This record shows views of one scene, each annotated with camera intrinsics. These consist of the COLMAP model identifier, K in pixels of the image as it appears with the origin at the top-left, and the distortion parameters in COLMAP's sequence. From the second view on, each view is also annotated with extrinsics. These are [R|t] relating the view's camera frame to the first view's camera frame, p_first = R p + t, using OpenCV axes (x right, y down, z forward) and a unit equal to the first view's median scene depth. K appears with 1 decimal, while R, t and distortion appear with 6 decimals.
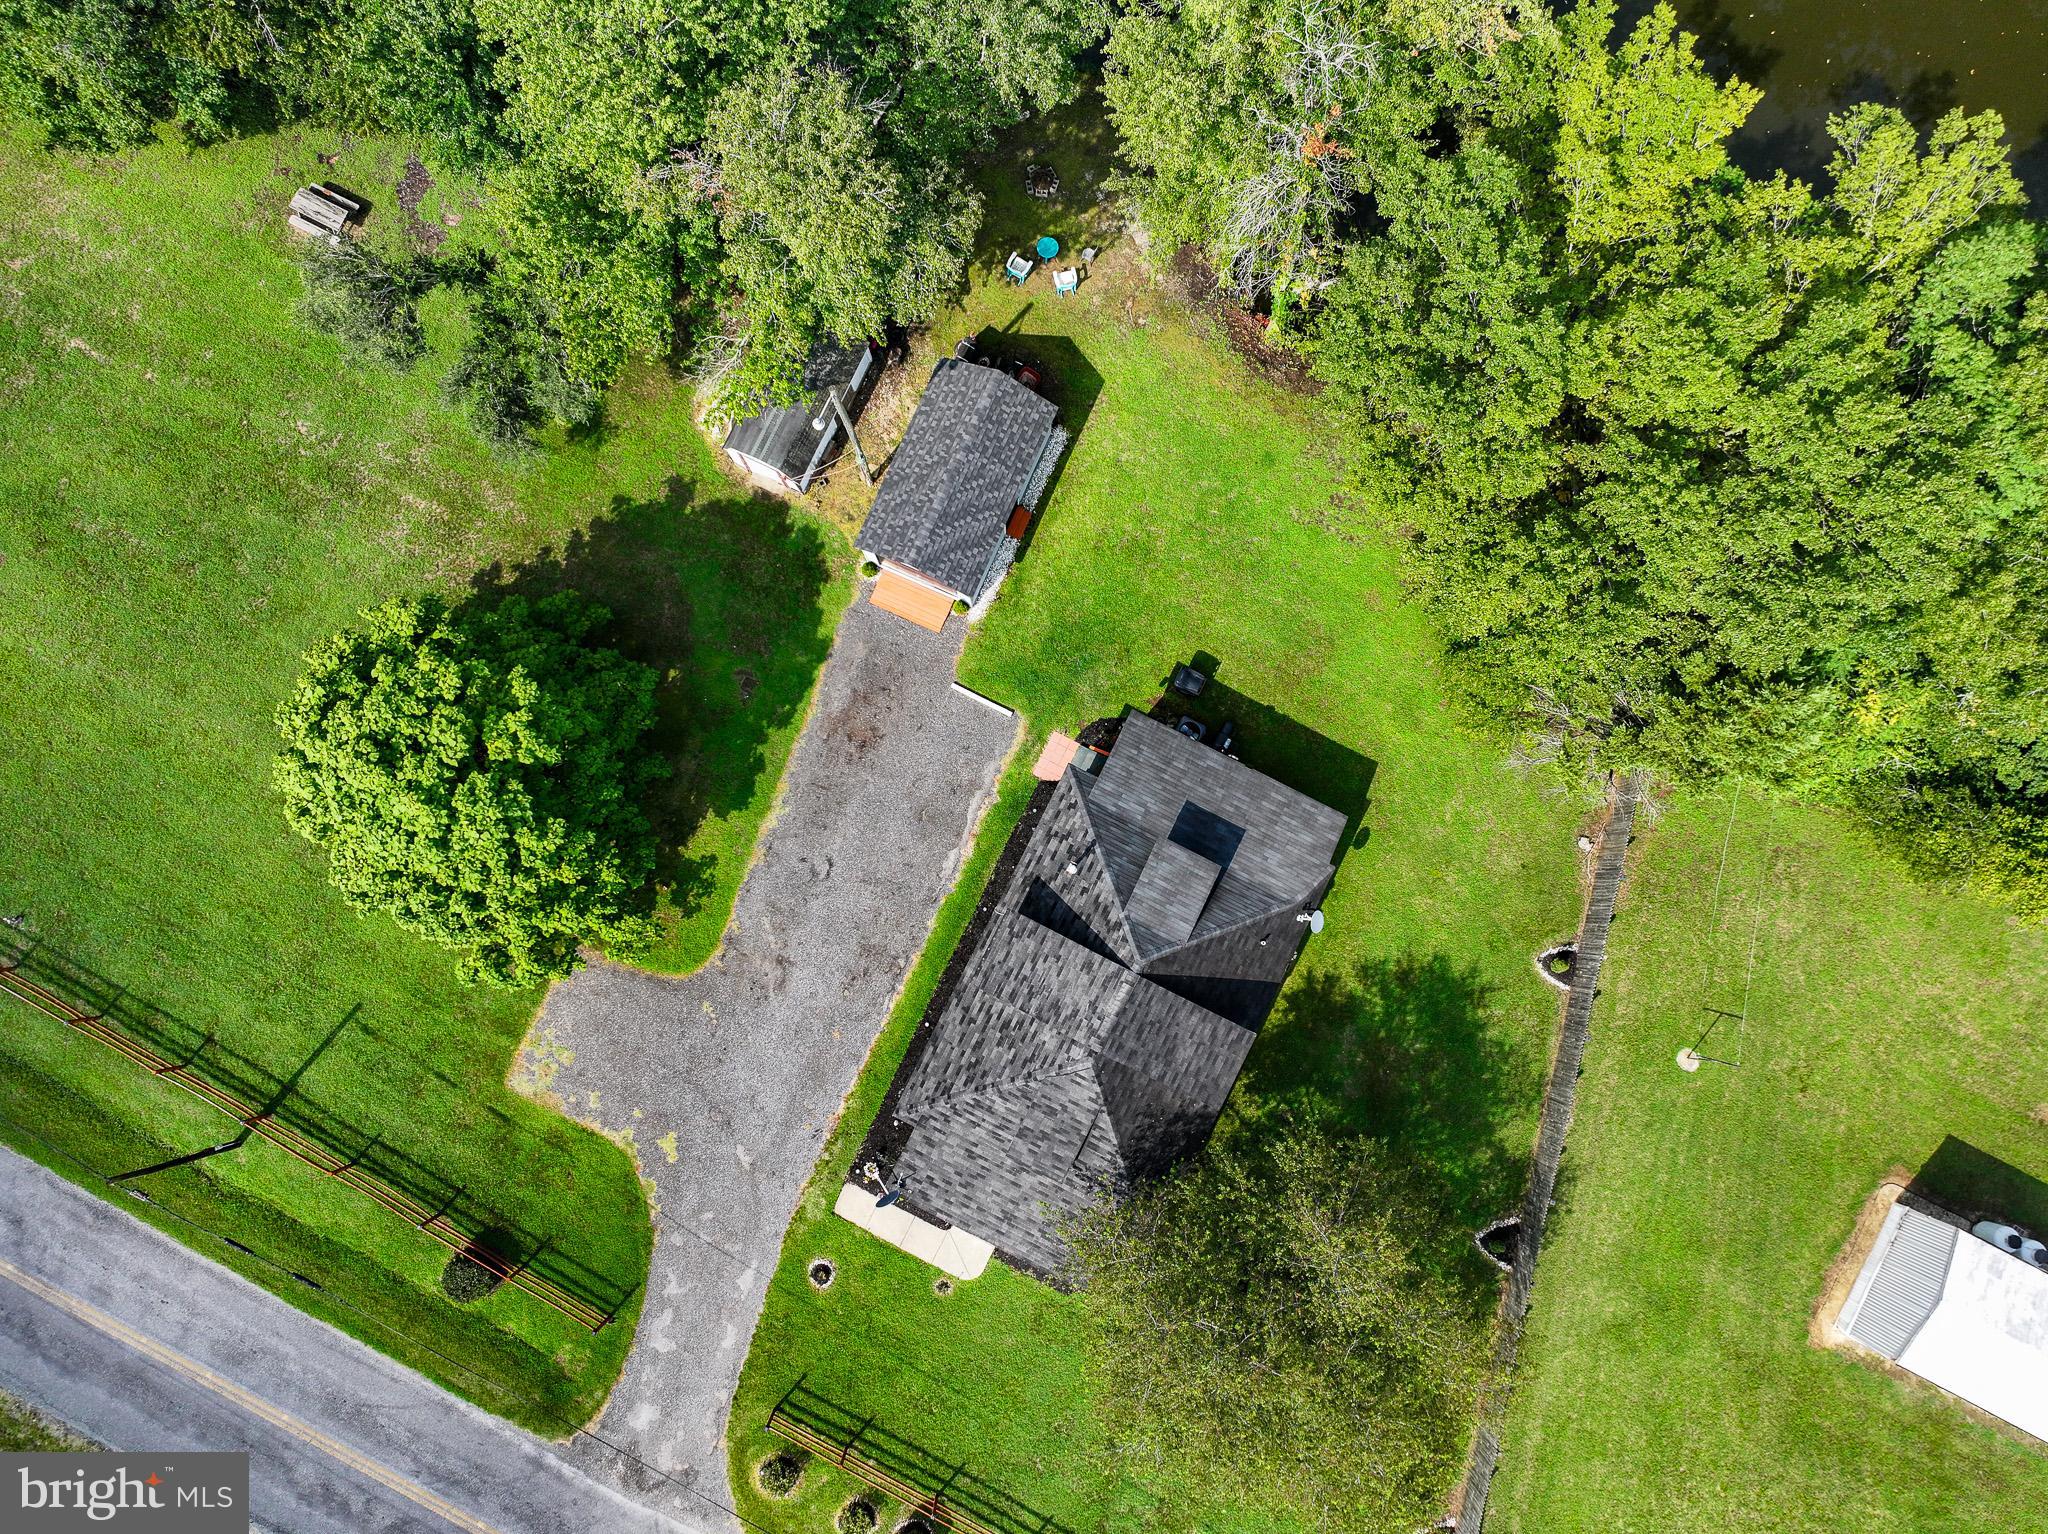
lens RADIAL K [[1444.6, 0, 1033.7], [0, 1444.6, 763.1], [0, 0, 1]] dist [-0.006005, 0.022882]
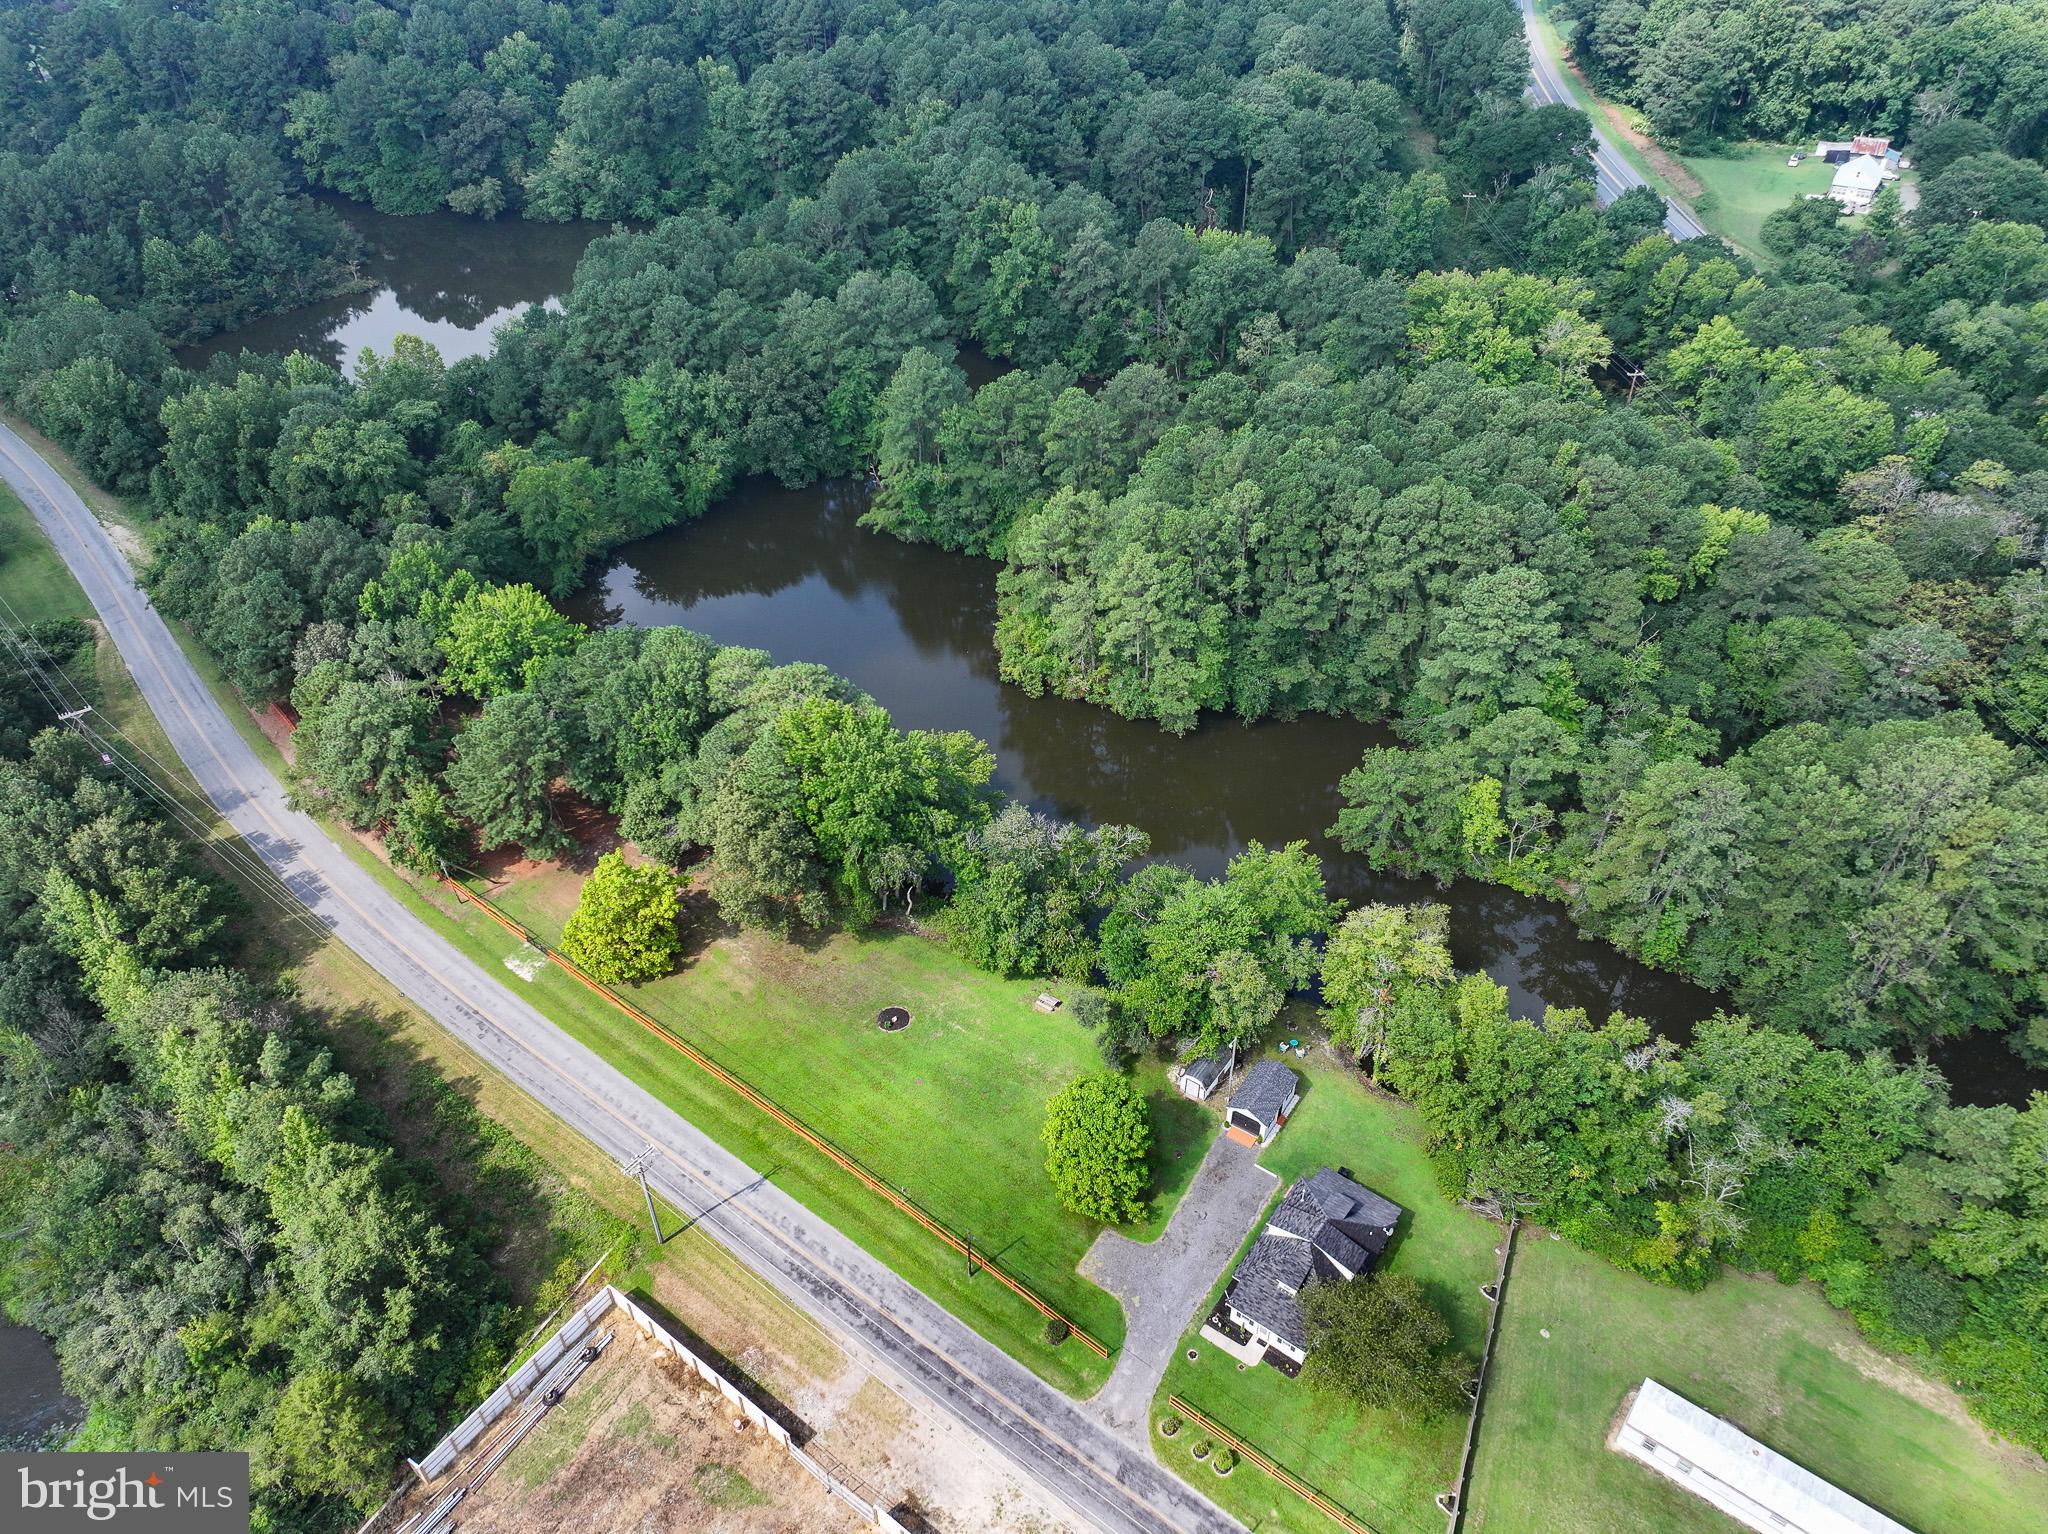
lens RADIAL K [[1444.6, 0, 1019.8], [0, 1444.6, 756.0], [0, 0, 1]] dist [-0.006005, 0.022882]
pose [[0.985303, 0.102724, -0.136478, -0.206075], [-0.169861, 0.673627, -0.719287, 1.499008], [0.018047, 0.731898, 0.681175, -1.465248]]
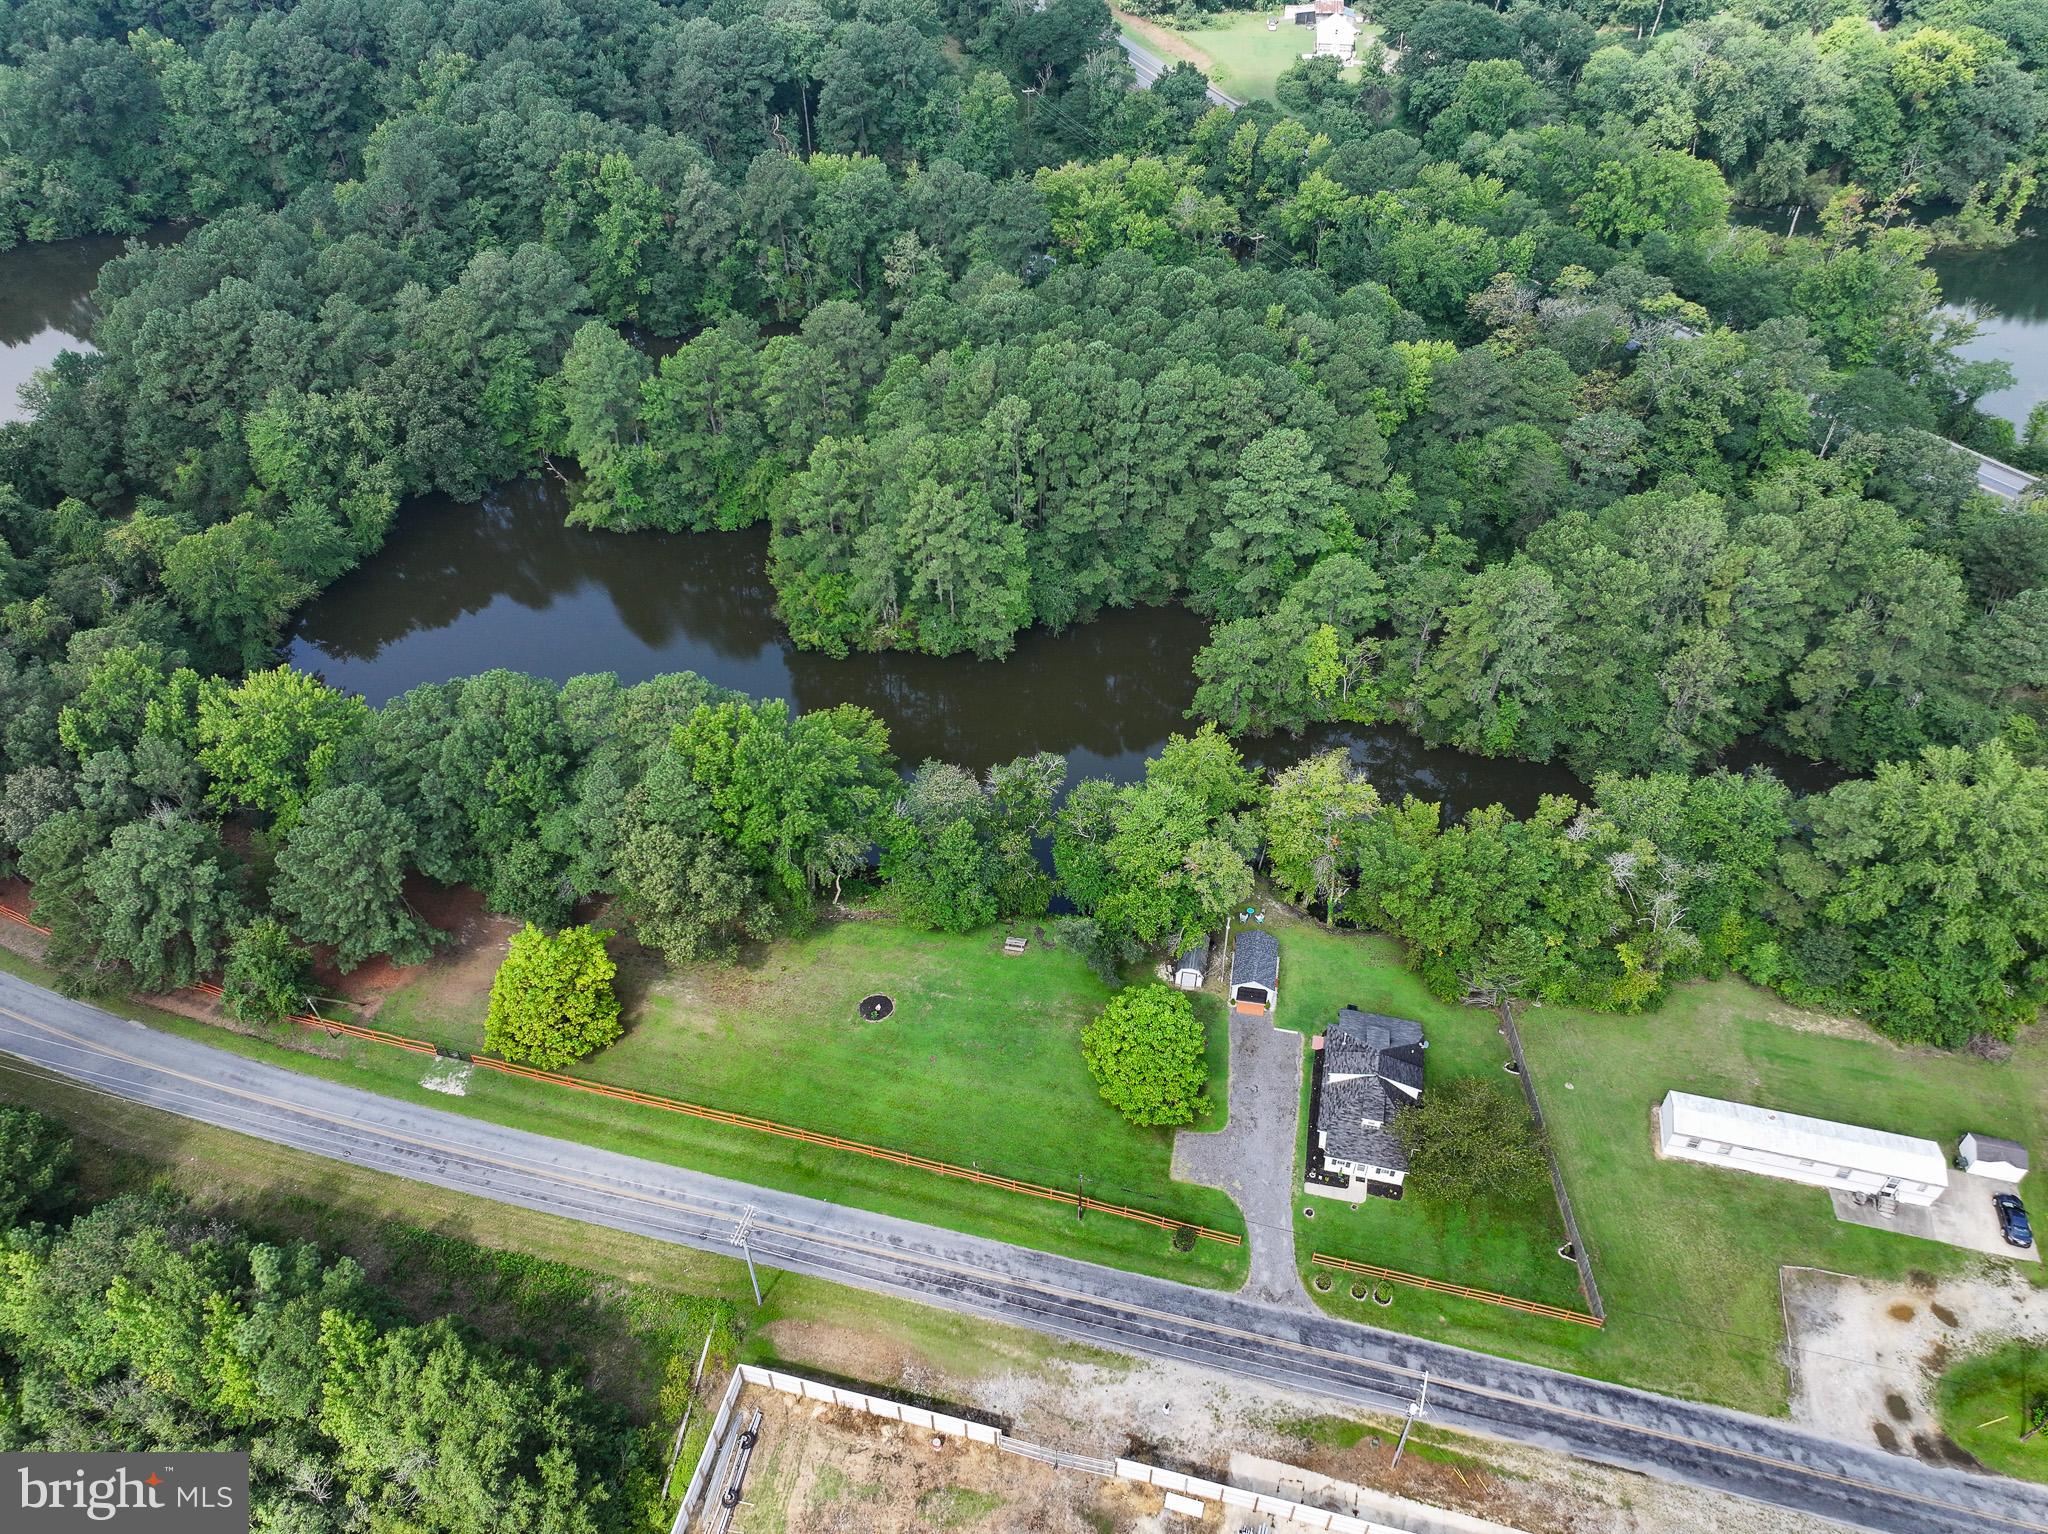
lens RADIAL K [[1444.6, 0, 1024.0], [0, 1444.6, 761.5], [0, 0, 1]] dist [-0.006005, 0.022882]
pose [[0.972859, -0.153028, 0.173575, -0.981940], [0.230700, 0.699688, -0.676176, 1.434636], [-0.017975, 0.697868, 0.716001, -1.451717]]
